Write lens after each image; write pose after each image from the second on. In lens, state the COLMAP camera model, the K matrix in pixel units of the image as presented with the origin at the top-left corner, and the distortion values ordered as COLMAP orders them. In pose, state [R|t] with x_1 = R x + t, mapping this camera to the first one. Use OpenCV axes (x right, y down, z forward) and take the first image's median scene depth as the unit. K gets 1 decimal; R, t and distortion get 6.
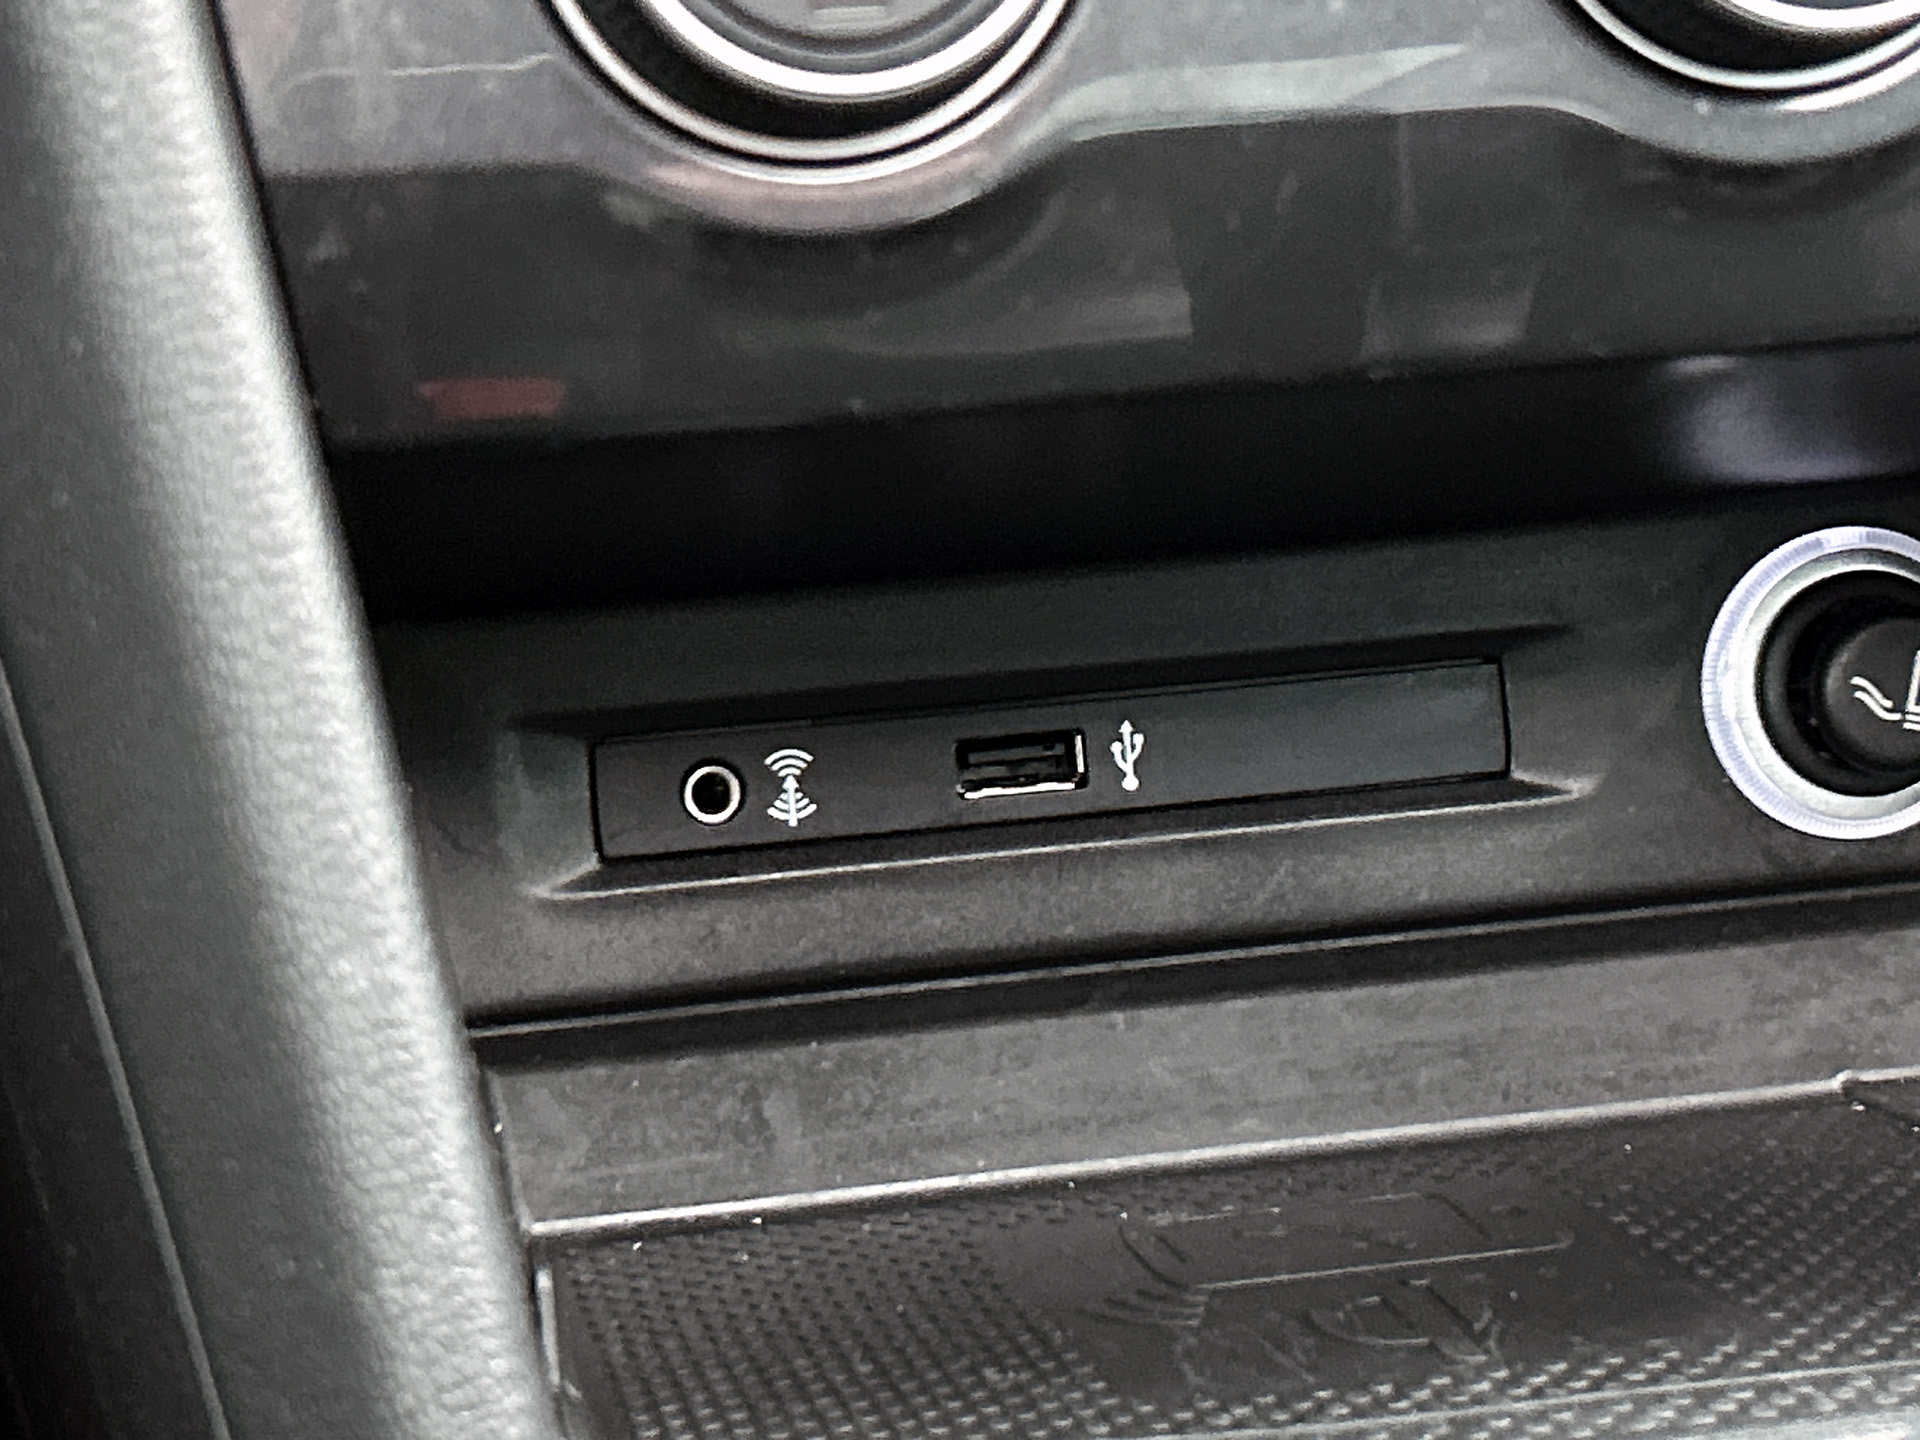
lens RADIAL K [[4286.5, 0, 960.0], [0, 4286.5, 720.0], [0, 0, 1]] dist [0.082003, 0.386293]
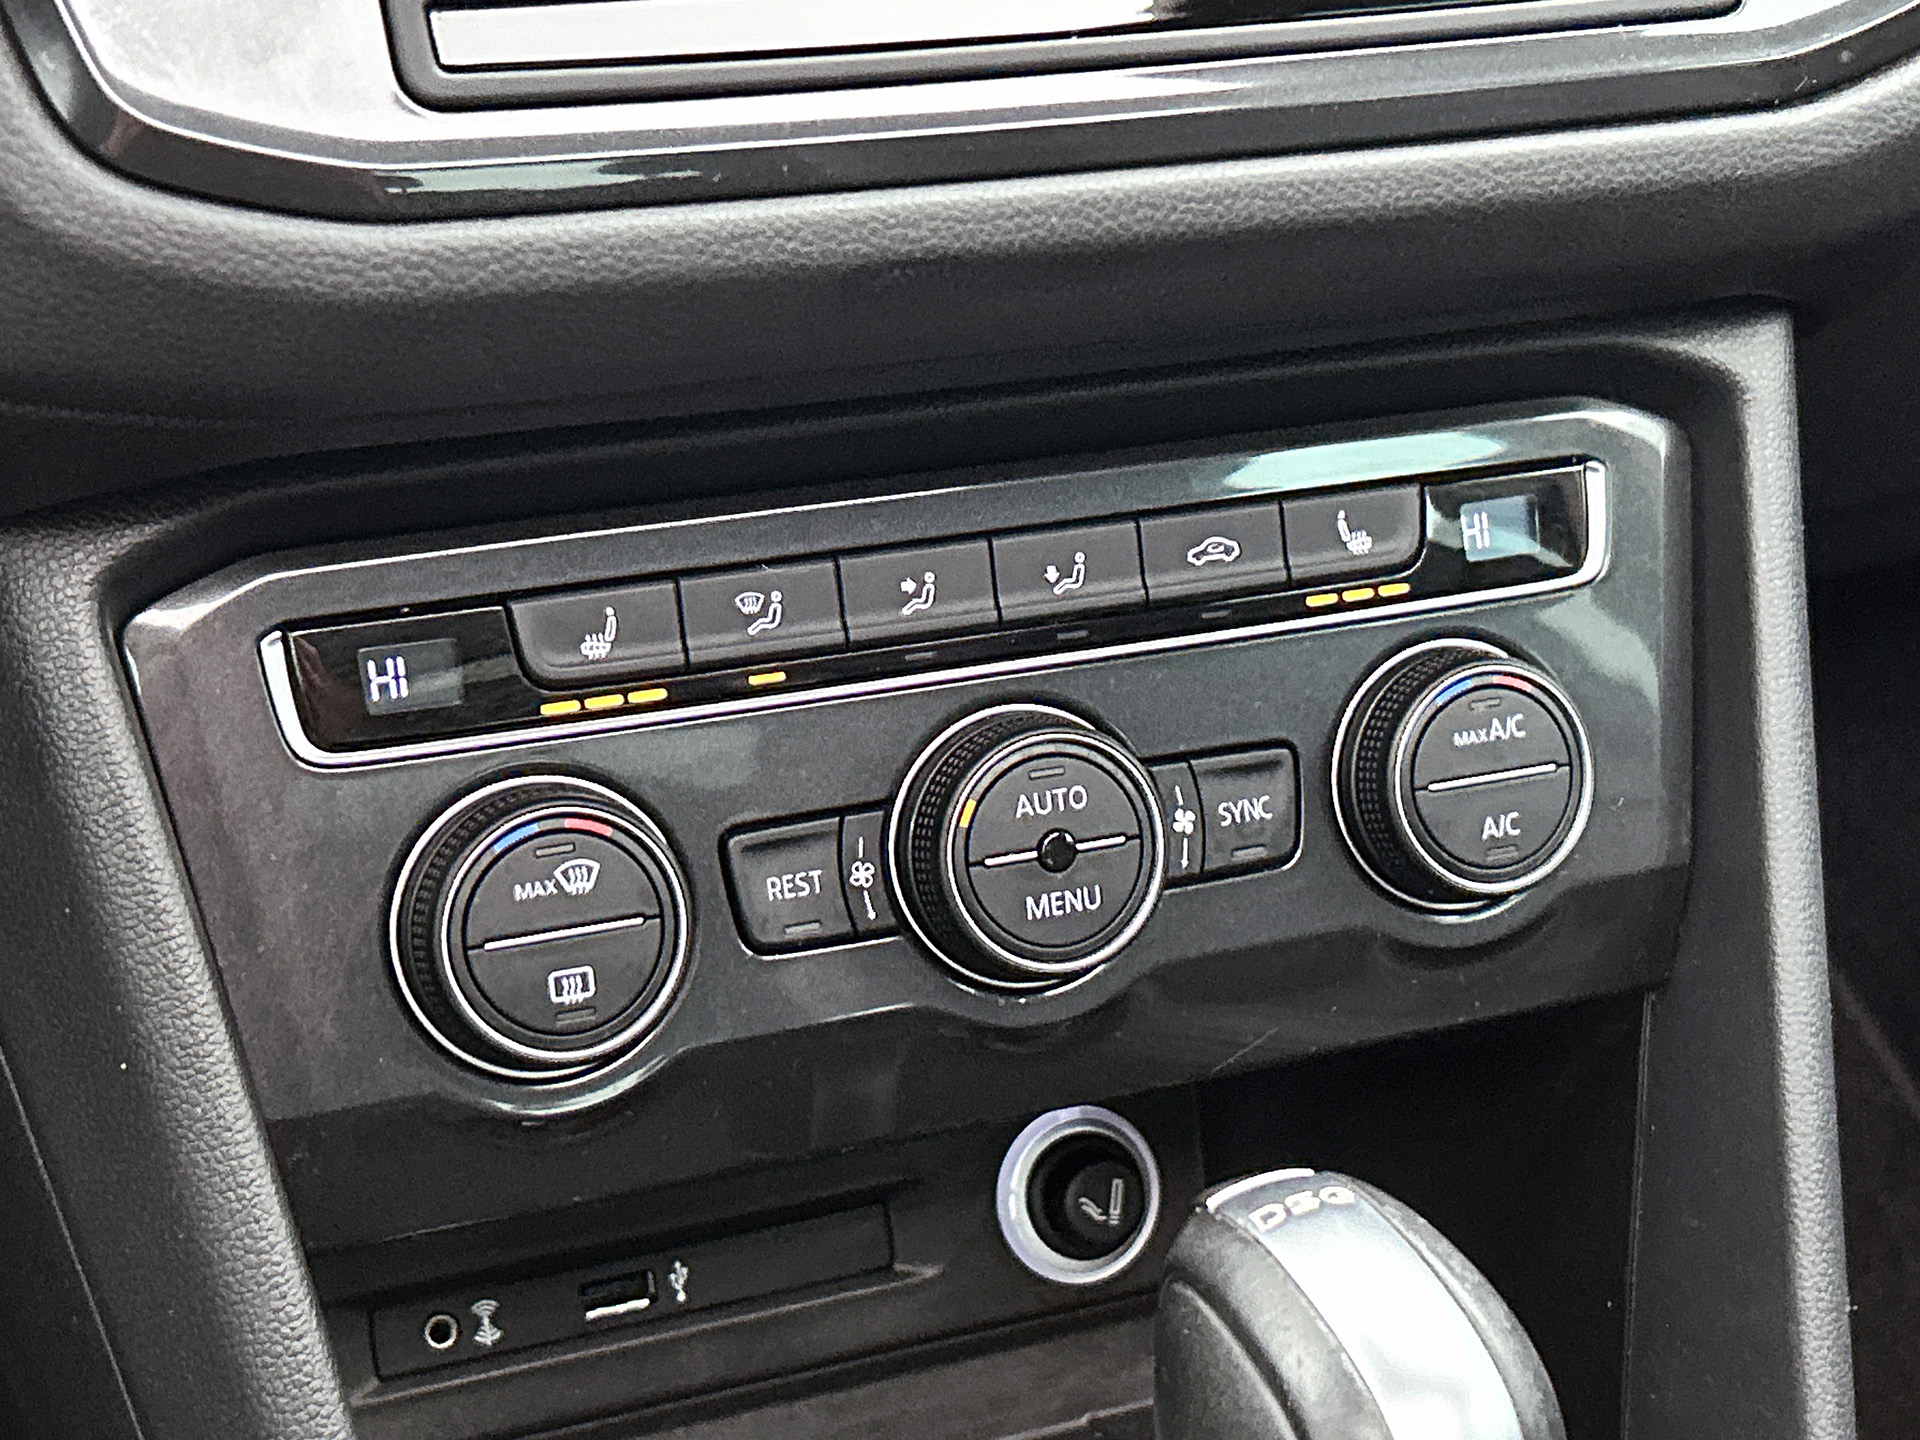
lens RADIAL K [[3218.1, 0, 960.0], [0, 3218.1, 720.0], [0, 0, 1]] dist [0.160406, -0.328231]
pose [[0.979211, -0.057085, 0.194647, -0.091437], [0.066796, 0.996809, -0.043694, -0.153050], [-0.191532, 0.055788, 0.979900, -0.317426]]
